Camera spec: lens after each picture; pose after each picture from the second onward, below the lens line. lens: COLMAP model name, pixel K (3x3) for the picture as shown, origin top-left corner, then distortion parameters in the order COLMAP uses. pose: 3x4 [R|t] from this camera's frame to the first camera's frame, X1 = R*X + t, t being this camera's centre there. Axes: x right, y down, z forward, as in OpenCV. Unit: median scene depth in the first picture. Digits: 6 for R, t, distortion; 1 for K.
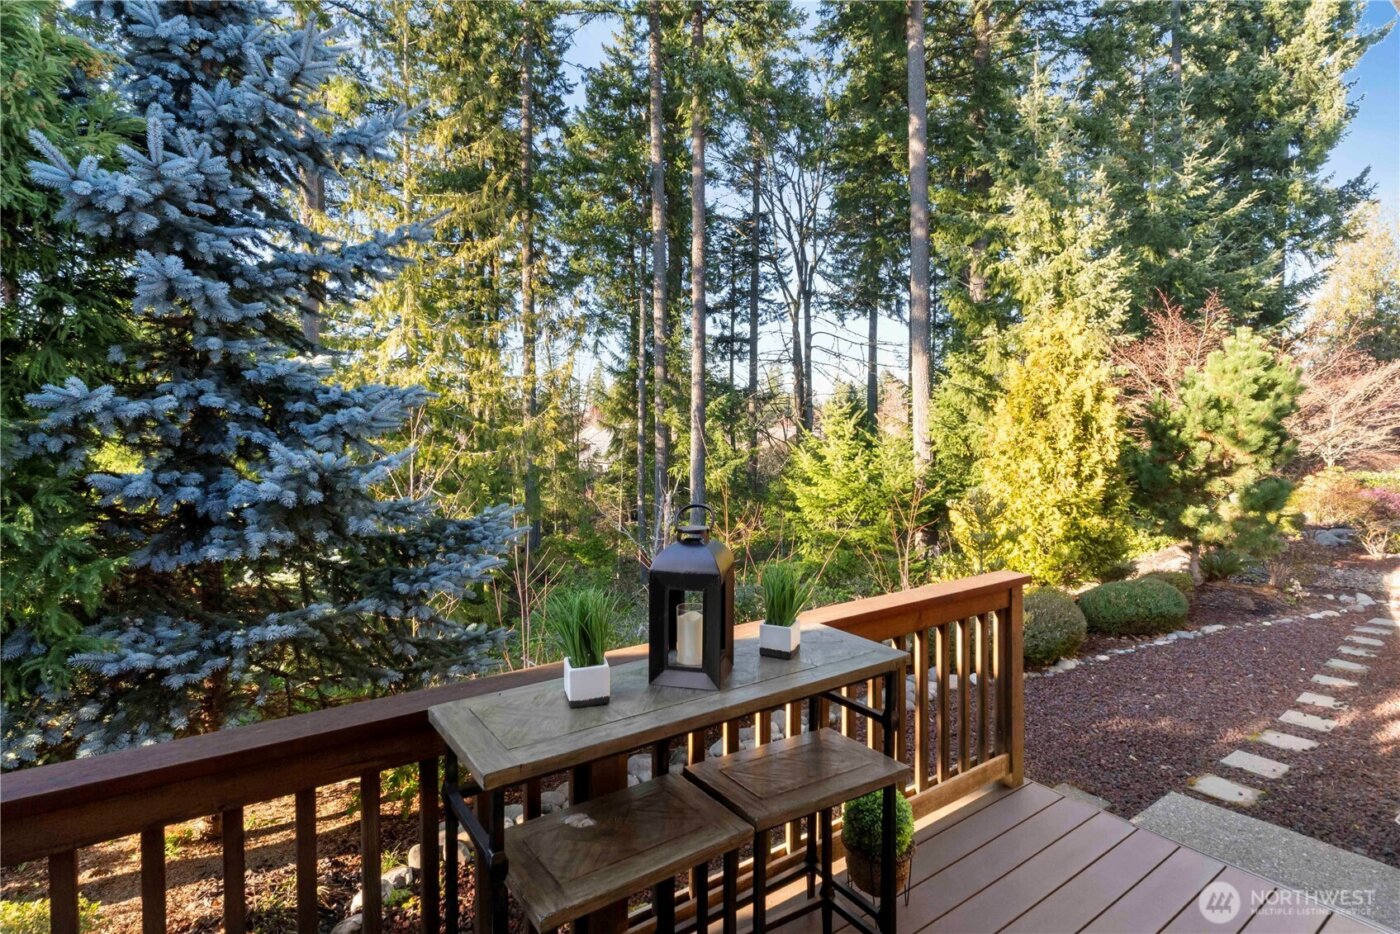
lens RADIAL K [[722.9, 0, 727.3], [0, 722.9, 444.4], [0, 0, 1]] dist [-0.005623, -0.000626]
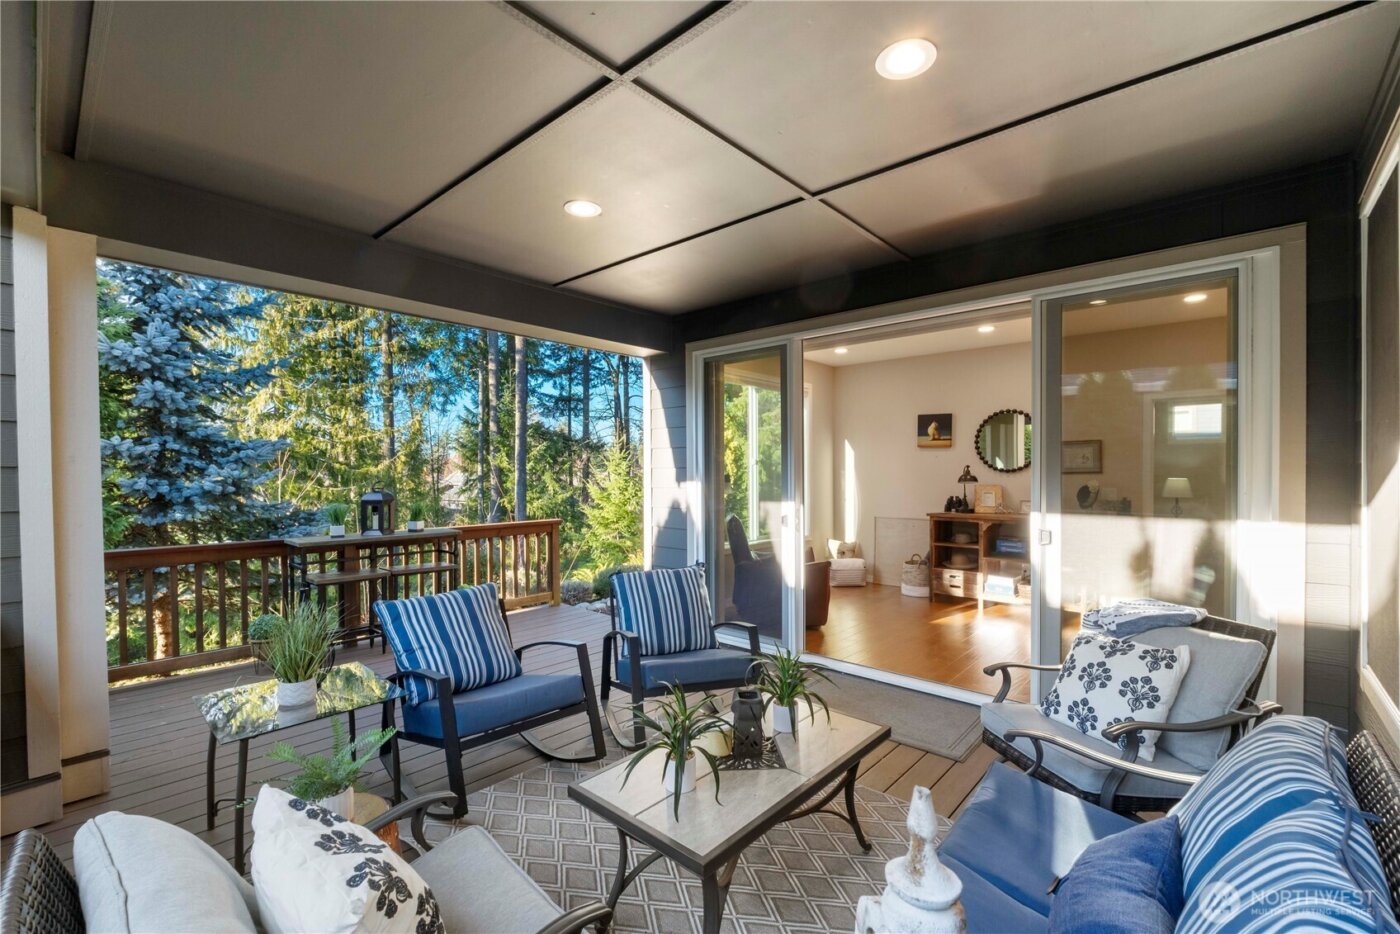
lens RADIAL K [[600.9, 0, 703.4], [0, 600.9, 478.9], [0, 0, 1]] dist [-0.002447, -0.000279]
pose [[0.979366, -0.005155, 0.202027, 0.080329], [0.007269, 0.999926, -0.009725, 0.011313], [-0.201962, 0.010993, 0.979332, -0.183588]]
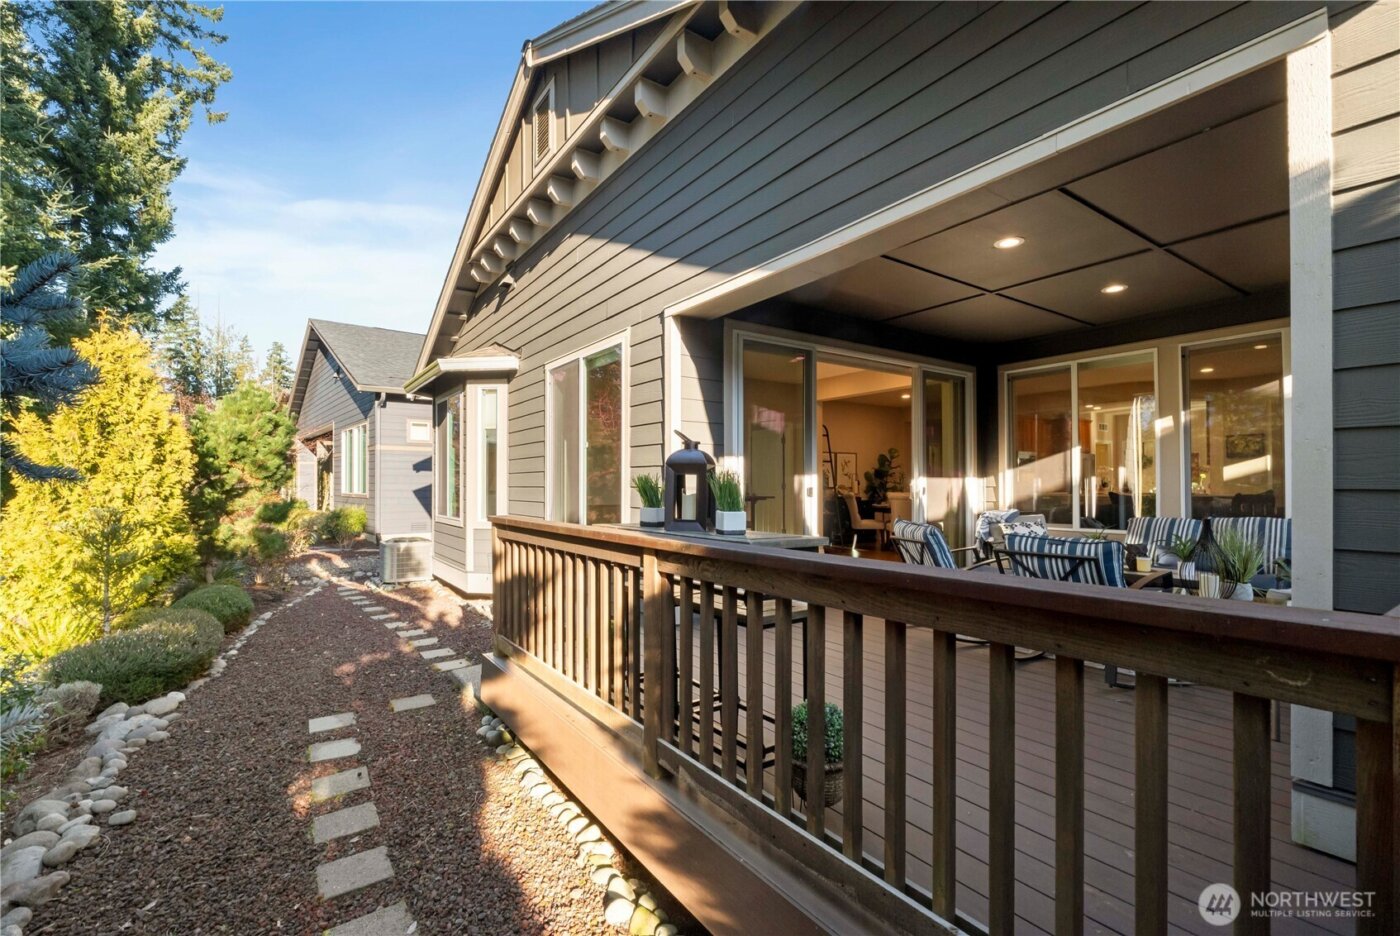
lens RADIAL K [[600.9, 0, 703.4], [0, 600.9, 479.9], [0, 0, 1]] dist [-0.002447, -0.000279]
pose [[0.029277, 0.004875, 0.999559, -0.130967], [0.031216, 0.999496, -0.005789, 0.019324], [-0.999084, 0.031371, 0.029110, 0.080770]]
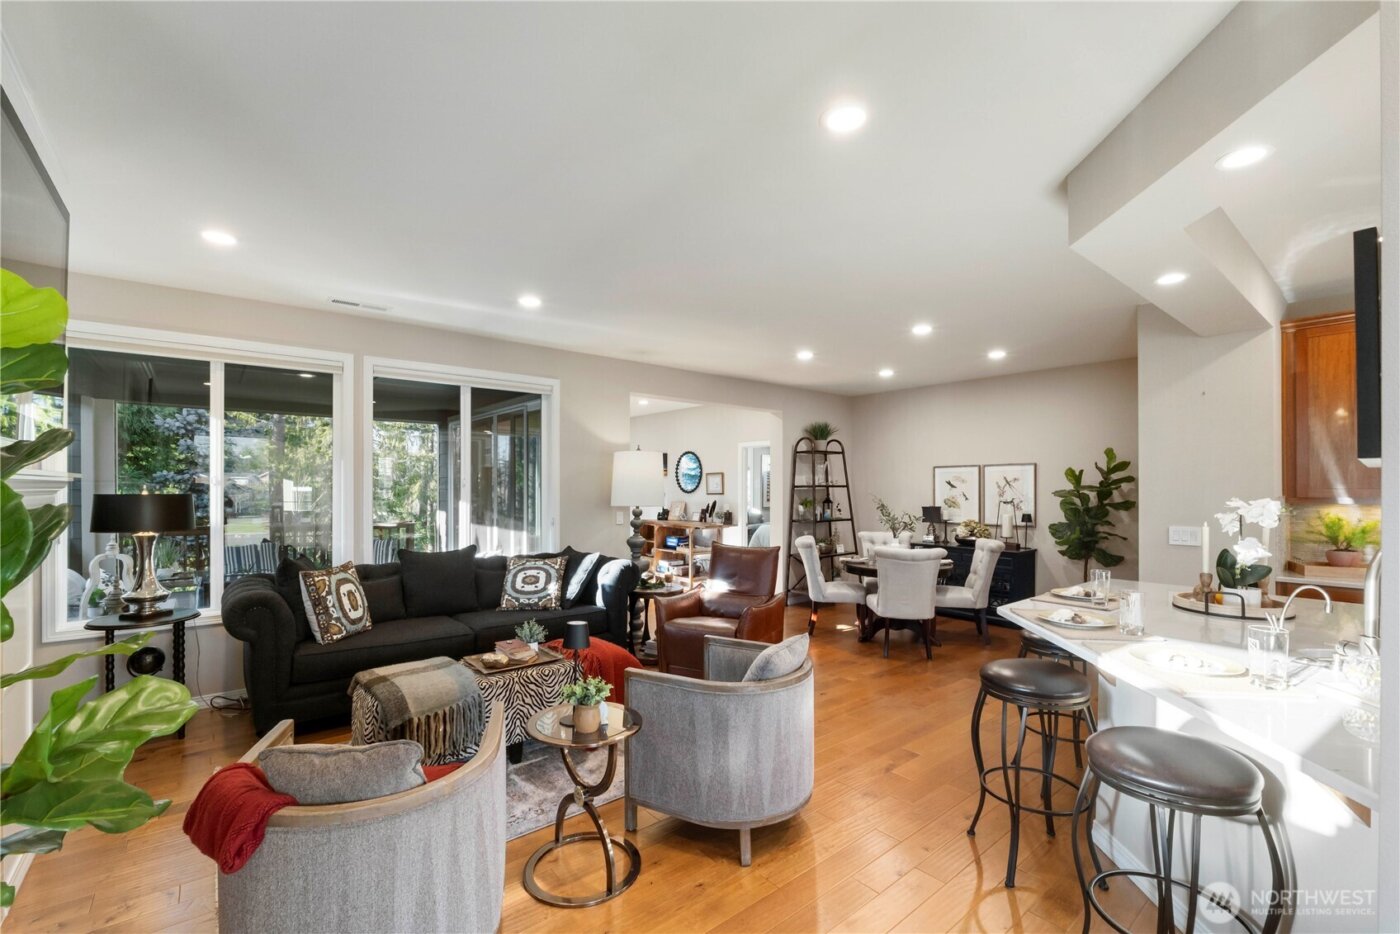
lens RADIAL K [[600.9, 0, 703.4], [0, 600.9, 478.9], [0, 0, 1]] dist [-0.002447, -0.000279]
pose [[0.998630, 0.003183, 0.052224, 0.305291], [-0.001318, 0.999361, -0.035711, 0.011880], [-0.052304, 0.035594, 0.997997, -0.394923]]
